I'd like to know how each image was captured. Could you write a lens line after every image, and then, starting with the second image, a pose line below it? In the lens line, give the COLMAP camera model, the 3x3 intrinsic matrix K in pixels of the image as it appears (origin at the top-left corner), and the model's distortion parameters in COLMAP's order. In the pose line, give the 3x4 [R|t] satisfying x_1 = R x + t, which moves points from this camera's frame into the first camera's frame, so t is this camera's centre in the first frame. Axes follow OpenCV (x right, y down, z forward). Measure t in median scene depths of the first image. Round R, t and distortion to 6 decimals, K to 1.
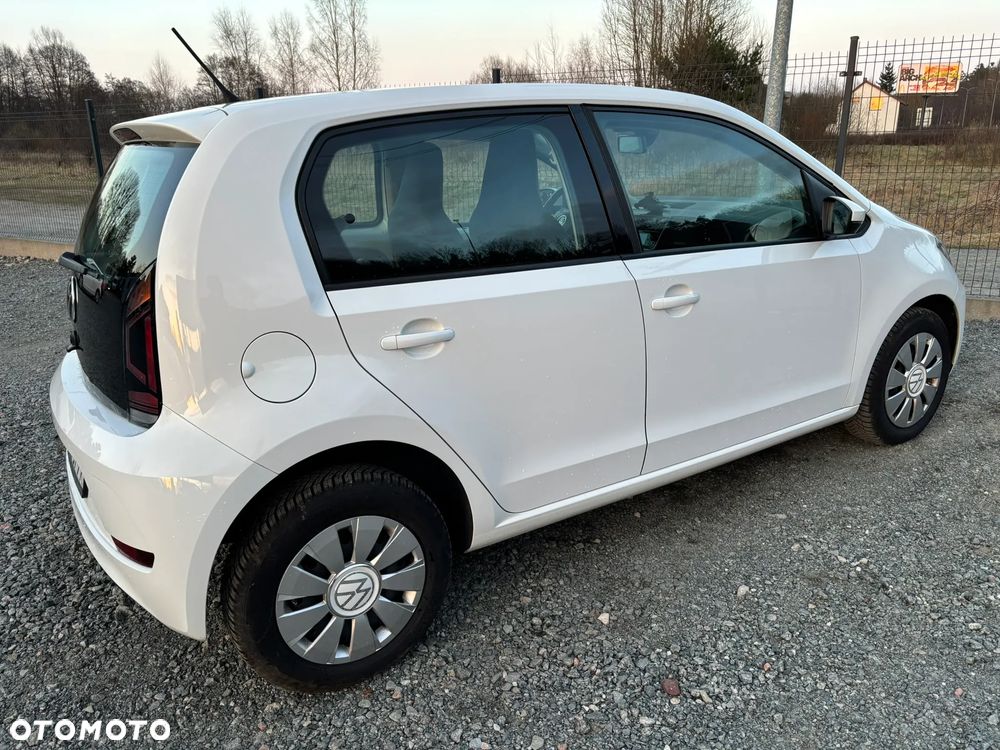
lens RADIAL K [[753.1, 0, 495.2], [0, 753.1, 382.5], [0, 0, 1]] dist [0.063068, -0.070979]
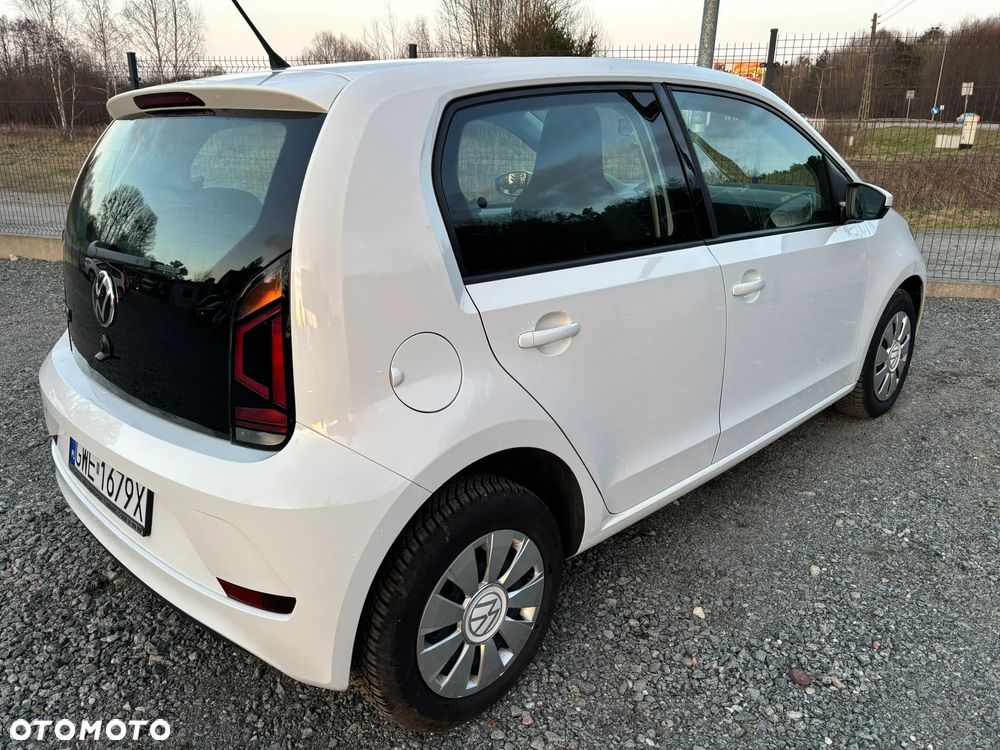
lens RADIAL K [[753.1, 0, 495.5], [0, 753.1, 381.2], [0, 0, 1]] dist [0.063068, -0.070979]
pose [[0.978133, -0.043481, 0.203385, -0.262378], [0.039556, 0.998945, 0.023326, -0.018336], [-0.204185, -0.014771, 0.978821, 0.085715]]
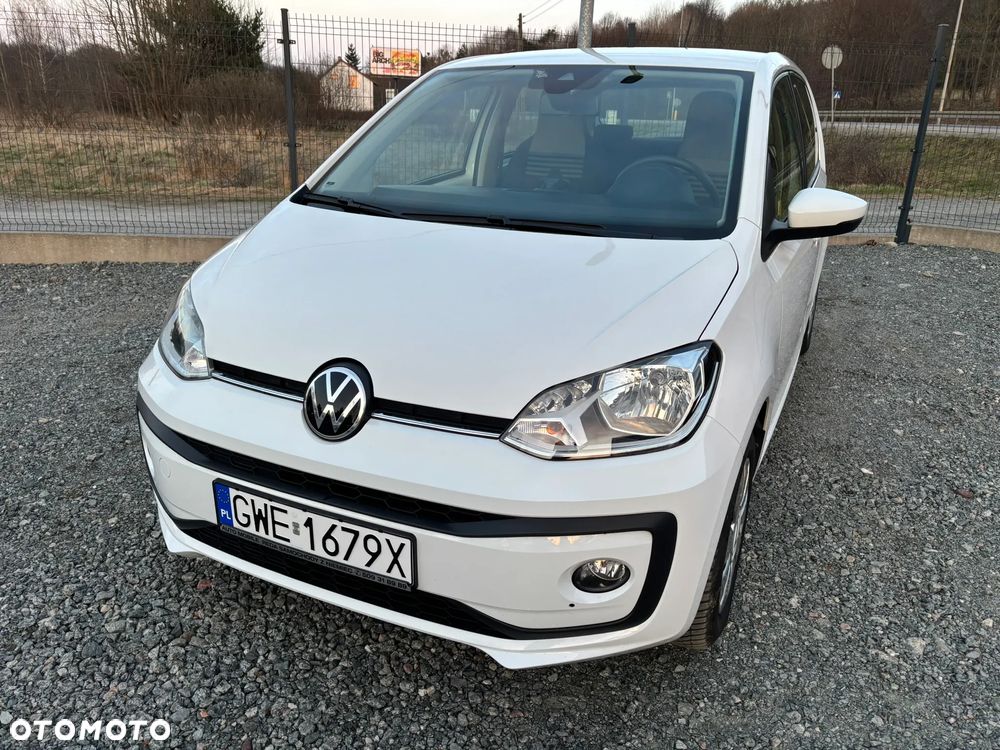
lens RADIAL K [[753.1, 0, 507.0], [0, 753.1, 383.3], [0, 0, 1]] dist [0.063068, -0.070979]
pose [[0.795938, -0.160946, 0.583592, -0.933809], [0.140019, 0.986815, 0.081183, -0.022771], [-0.588964, 0.017097, 0.807979, 0.275354]]
